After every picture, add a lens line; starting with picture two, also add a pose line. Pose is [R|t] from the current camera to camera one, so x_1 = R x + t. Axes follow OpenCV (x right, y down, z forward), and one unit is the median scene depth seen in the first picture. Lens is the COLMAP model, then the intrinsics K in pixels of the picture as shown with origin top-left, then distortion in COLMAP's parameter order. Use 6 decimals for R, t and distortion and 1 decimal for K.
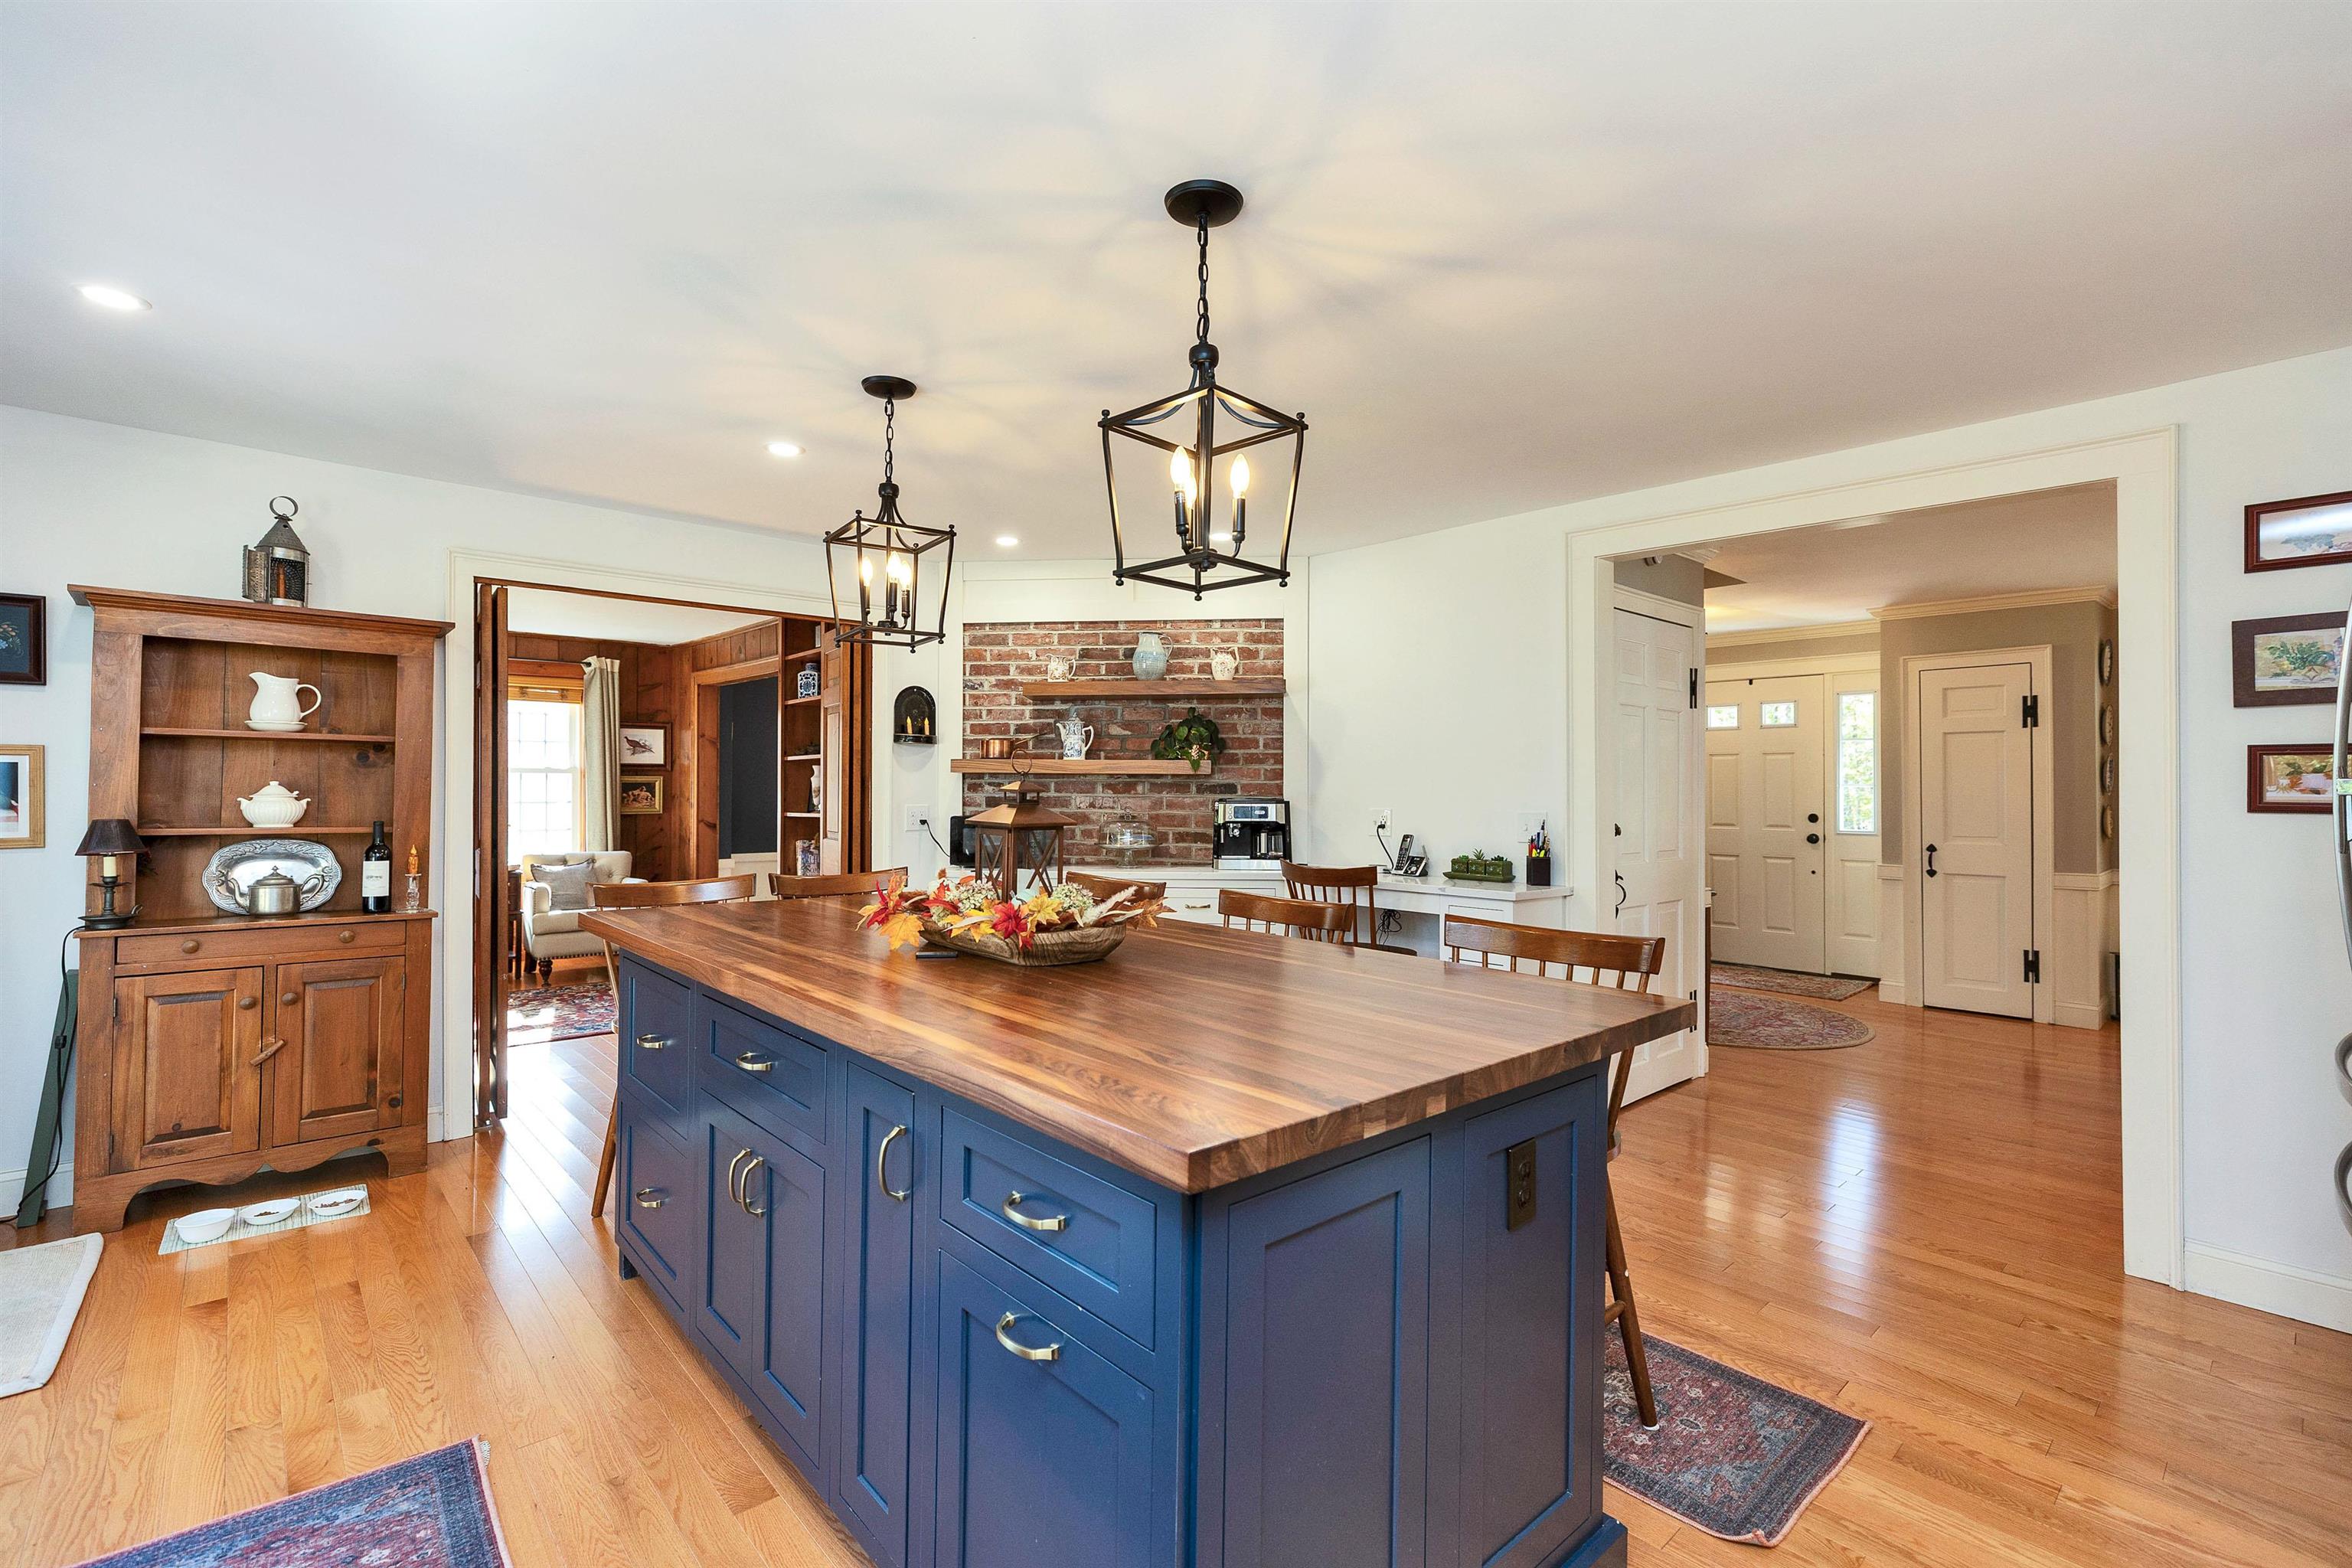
lens RADIAL K [[1042.6, 0, 1160.7], [0, 1042.6, 776.8], [0, 0, 1]] dist [0.009906, -0.000648]
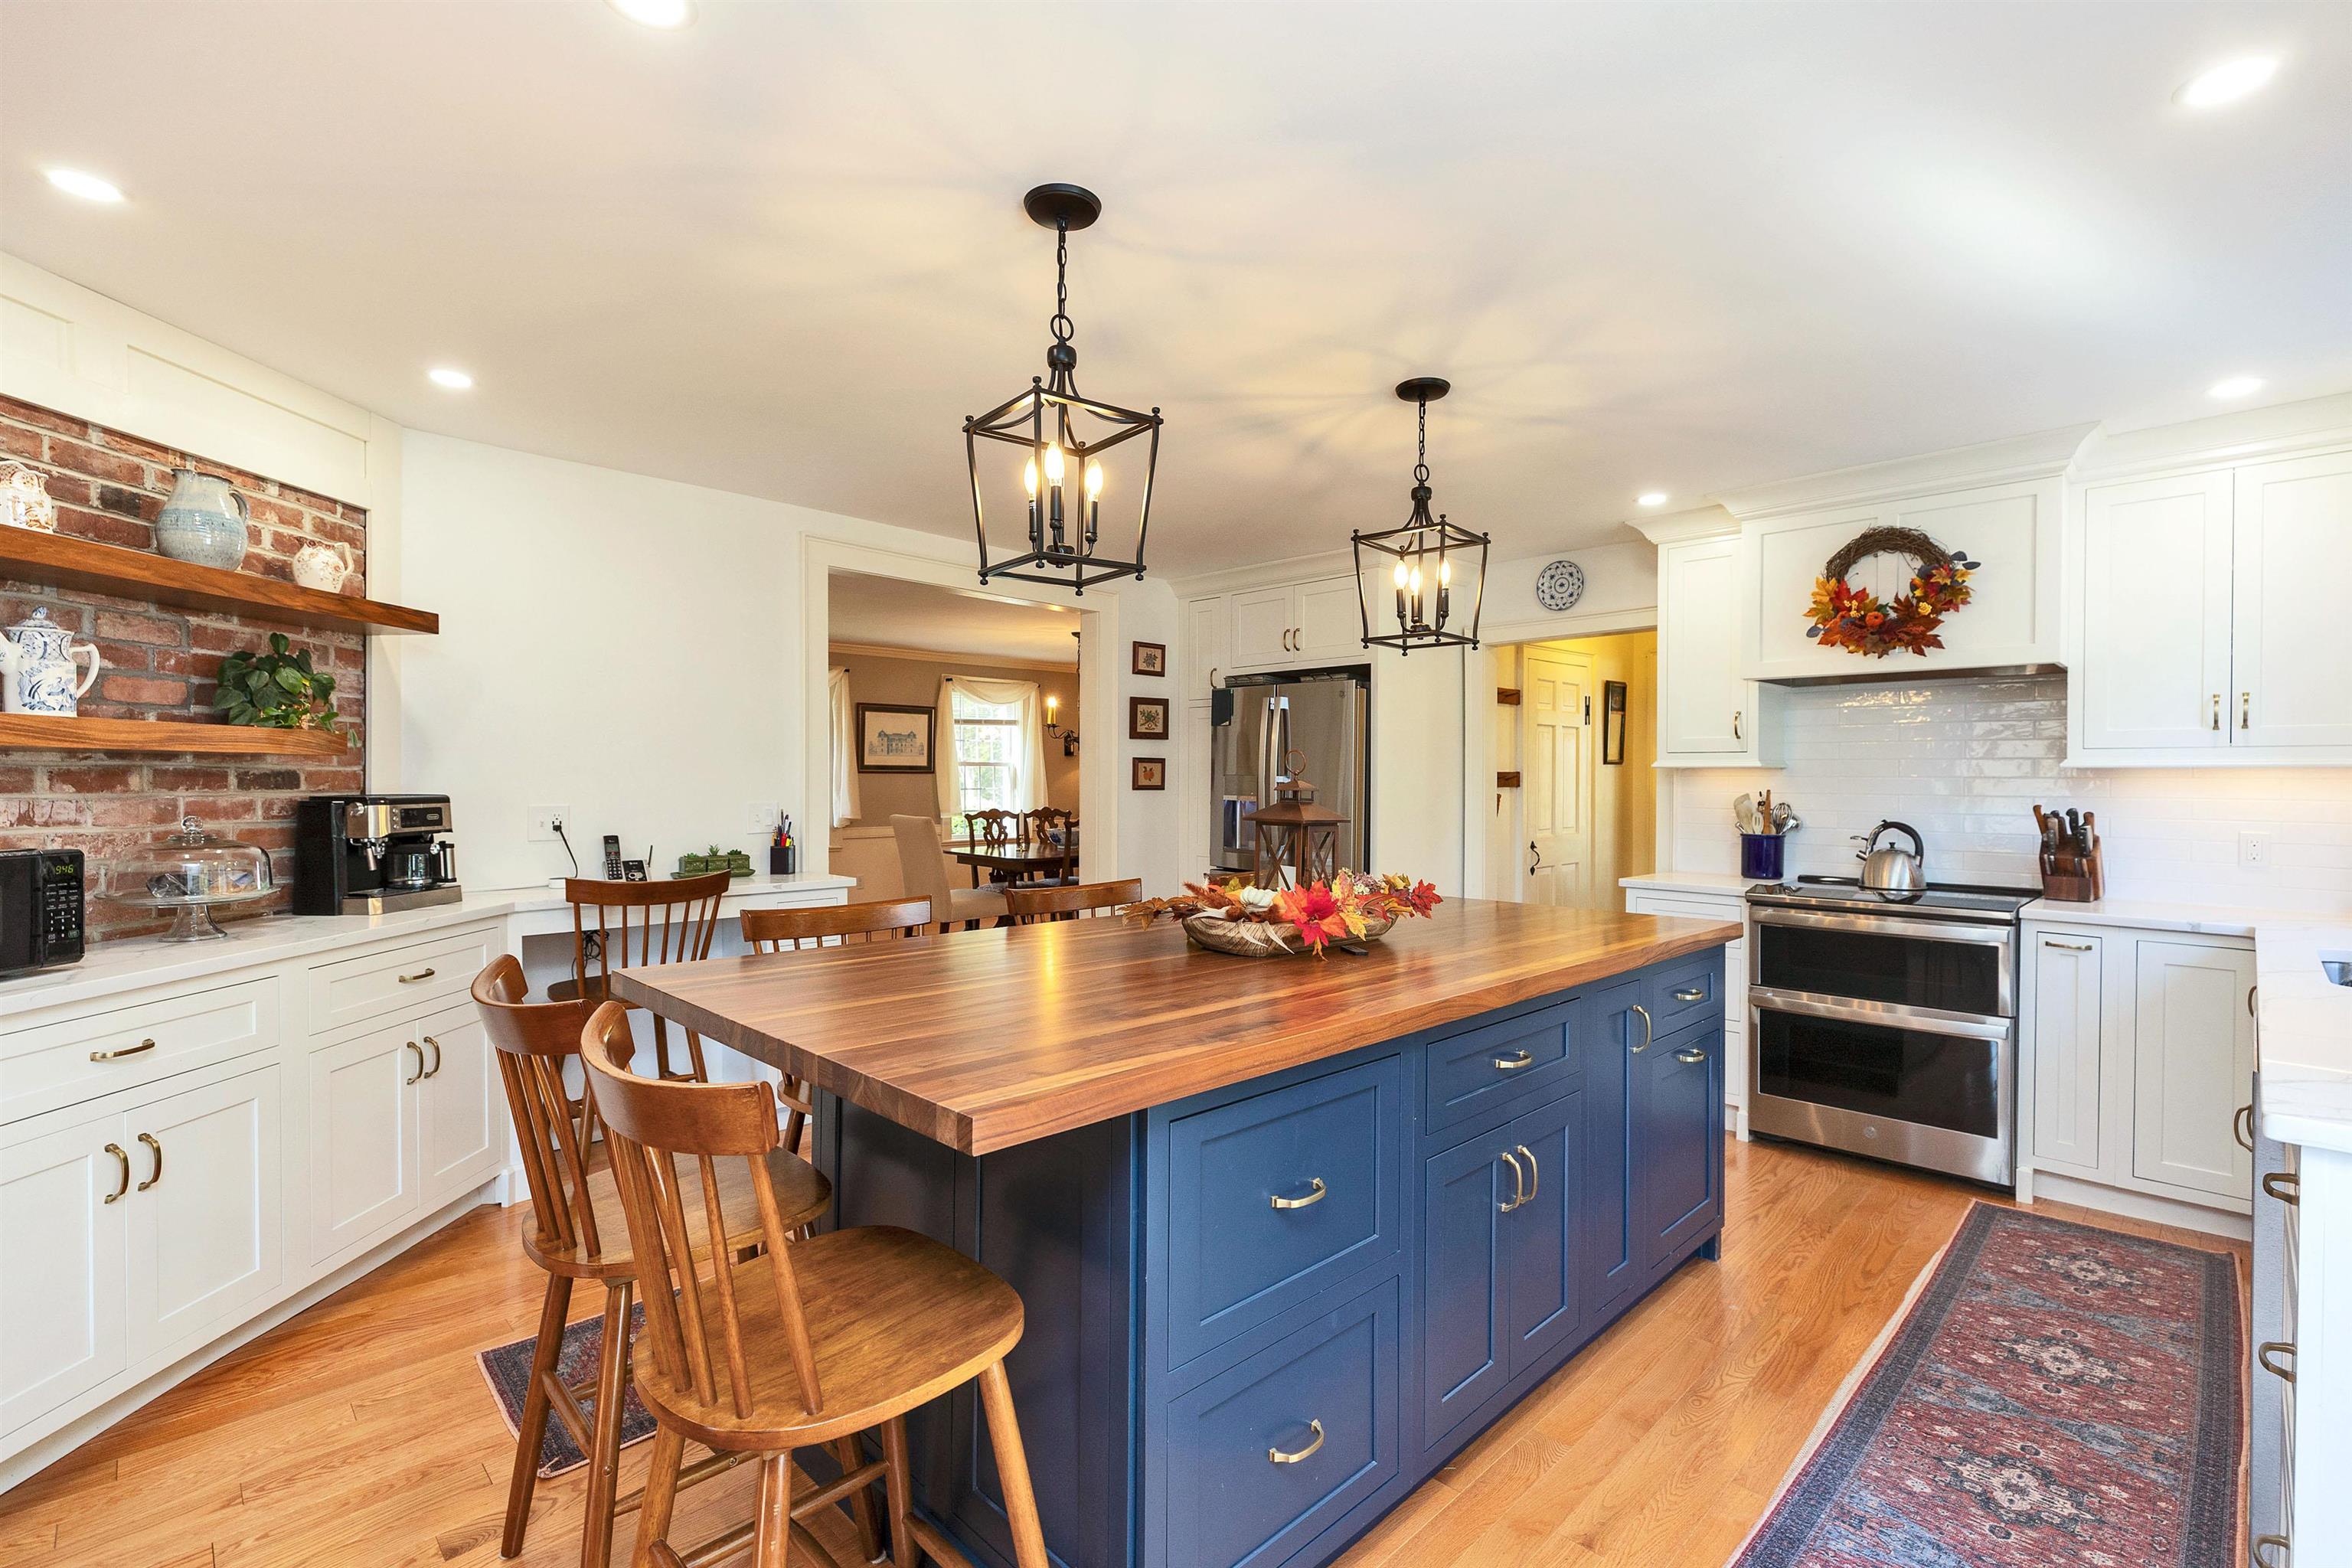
lens RADIAL K [[1042.6, 0, 1177.1], [0, 1042.6, 783.4], [0, 0, 1]] dist [0.009906, -0.000648]
pose [[-0.048867, -0.011326, 0.998741, -0.467113], [-0.017458, 0.999793, 0.010483, -0.001284], [-0.998653, -0.016923, -0.049054, 0.464839]]
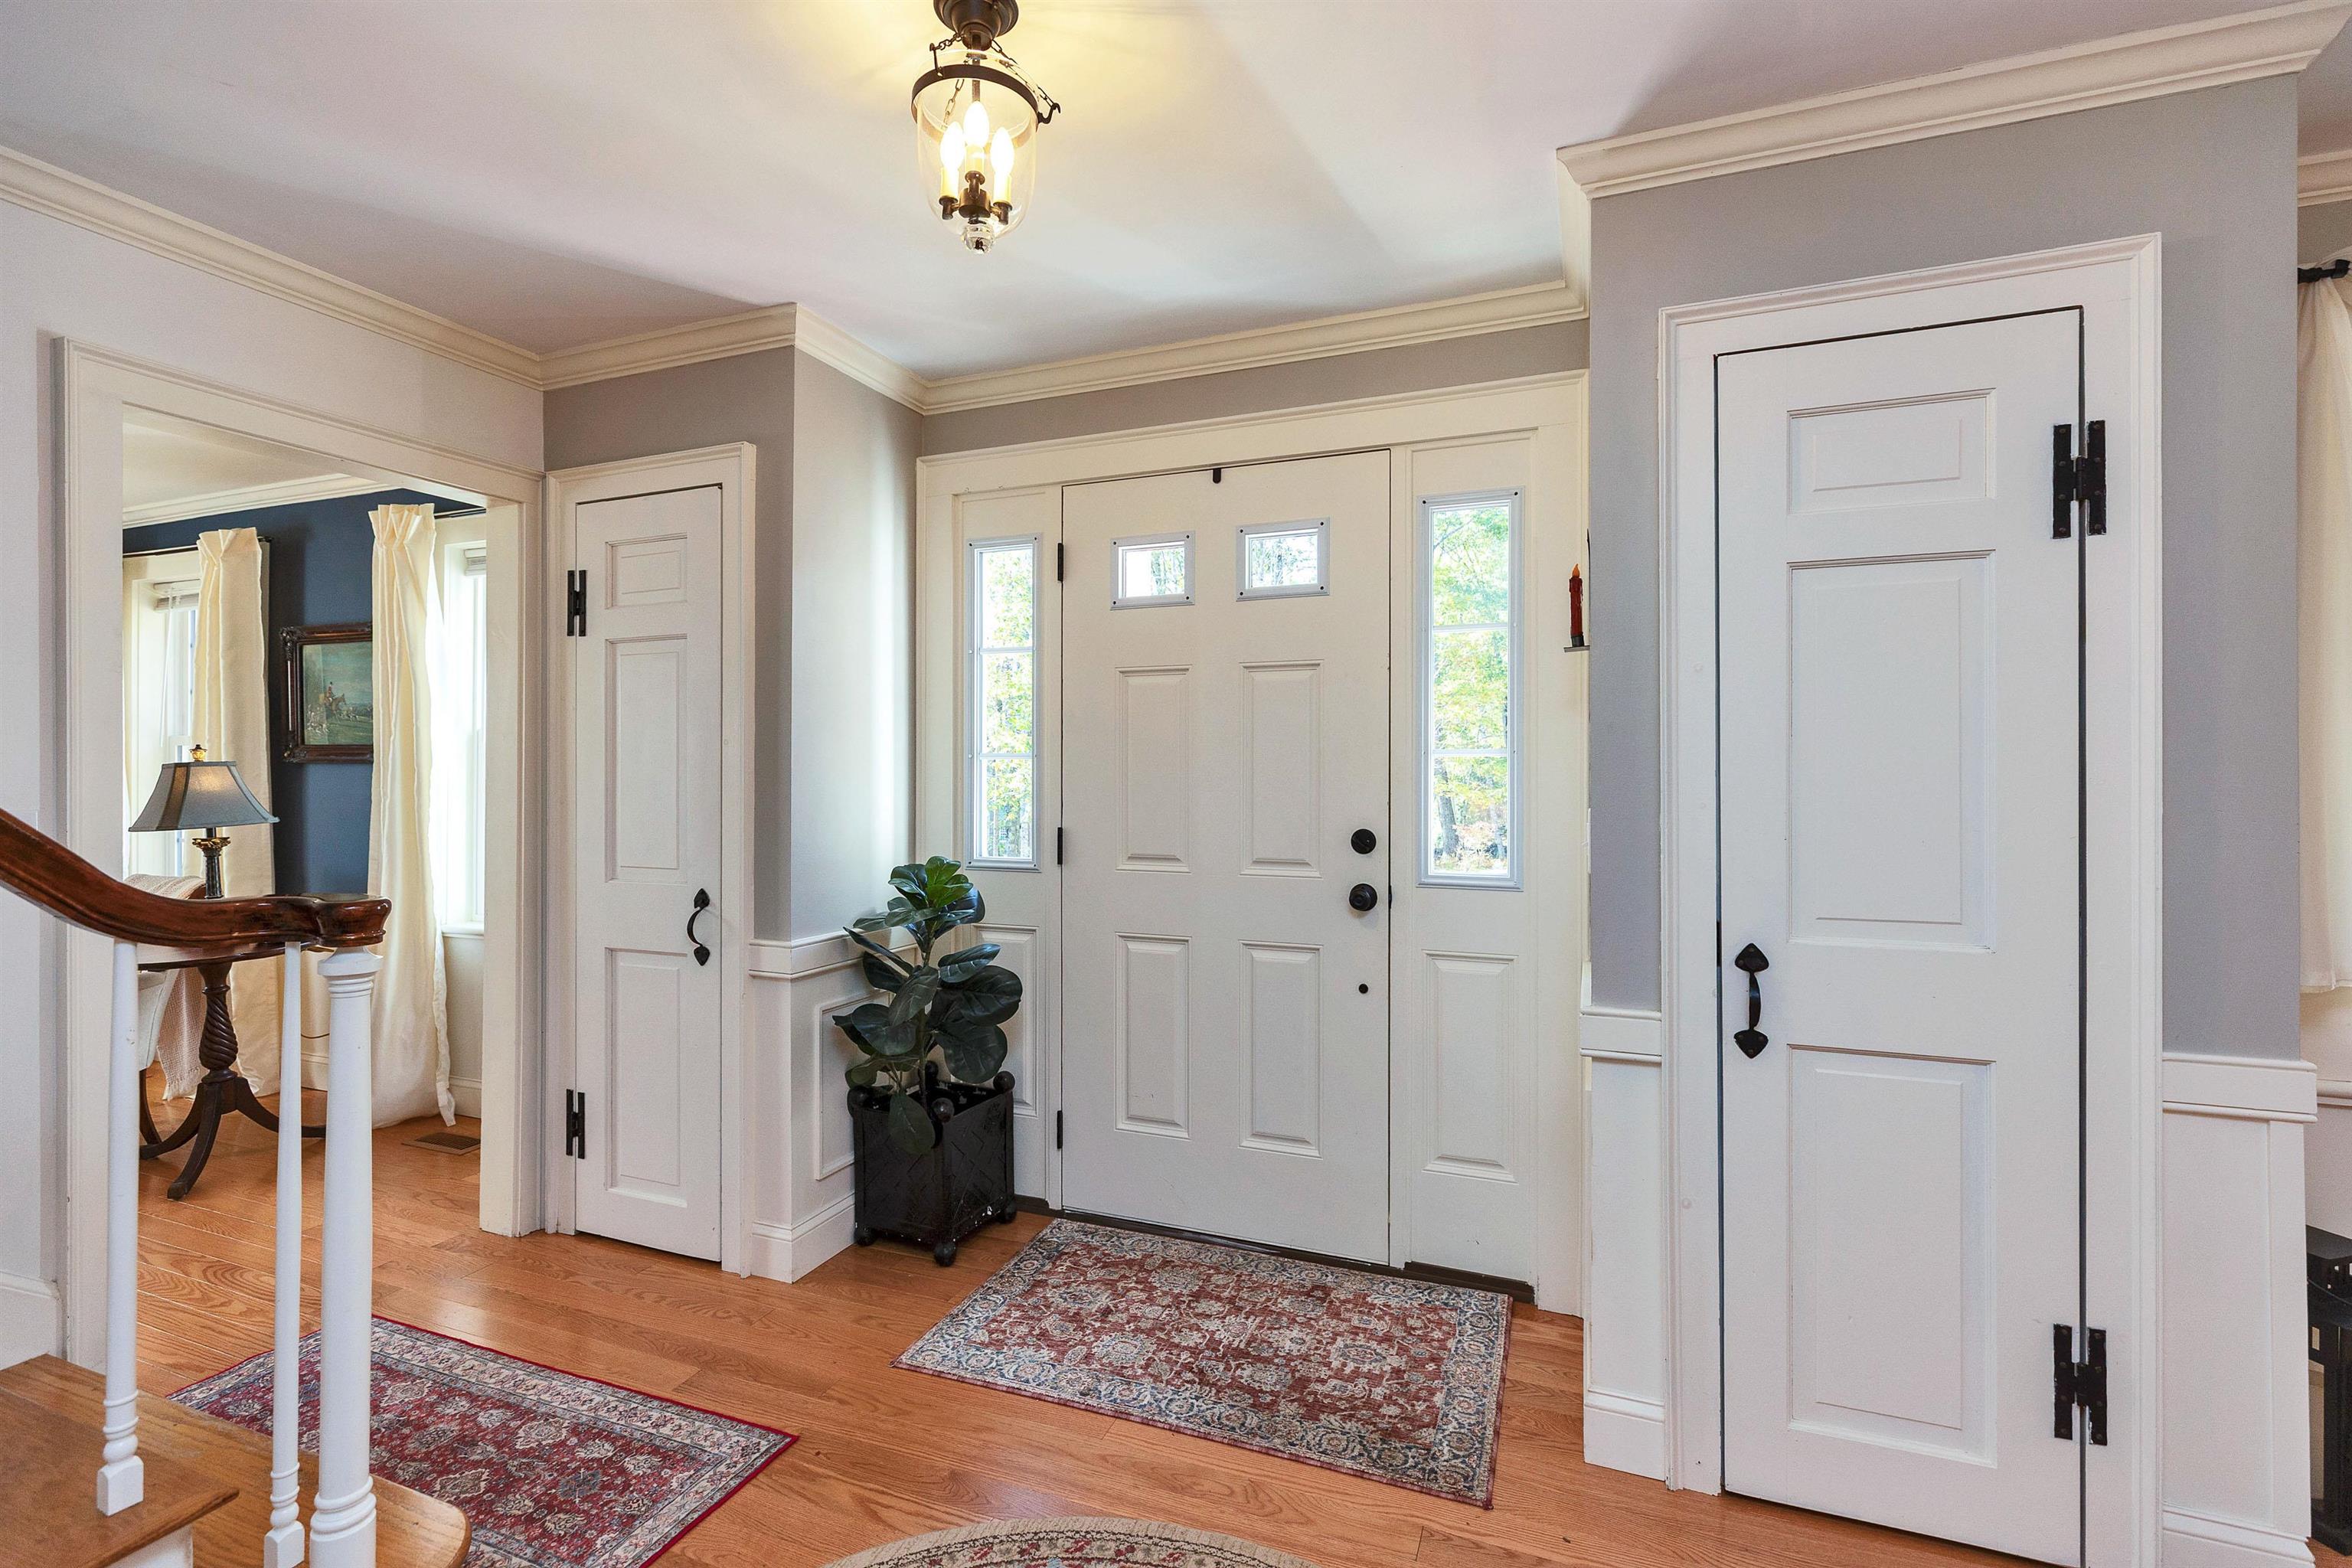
lens RADIAL K [[1042.6, 0, 1169.3], [0, 1042.6, 775.6], [0, 0, 1]] dist [0.009906, -0.000648]
pose [[0.888683, -0.004372, 0.458501, 0.486517], [-0.003196, 0.999871, 0.015730, 0.013735], [-0.458511, -0.015445, 0.888555, 0.868529]]
